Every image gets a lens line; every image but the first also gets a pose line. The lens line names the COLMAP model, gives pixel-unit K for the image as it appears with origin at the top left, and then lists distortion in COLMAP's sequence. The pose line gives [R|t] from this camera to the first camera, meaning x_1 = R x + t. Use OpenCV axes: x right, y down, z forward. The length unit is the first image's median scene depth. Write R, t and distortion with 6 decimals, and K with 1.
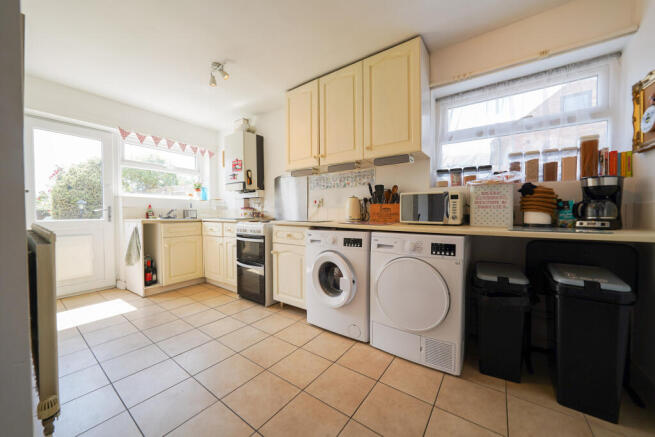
lens RADIAL K [[228.0, 0, 327.4], [0, 228.0, 217.9], [0, 0, 1]] dist [-0.018423, 0.001399]
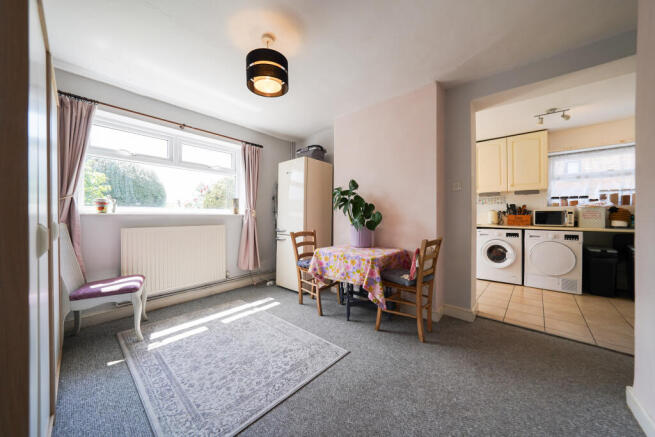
lens RADIAL K [[228.0, 0, 306.8], [0, 228.0, 216.1], [0, 0, 1]] dist [-0.018423, 0.001399]
pose [[0.988954, 0.005656, -0.148116, -1.394835], [-0.008611, 0.999776, -0.019315, -0.004468], [0.147974, 0.020377, 0.988781, -1.245569]]
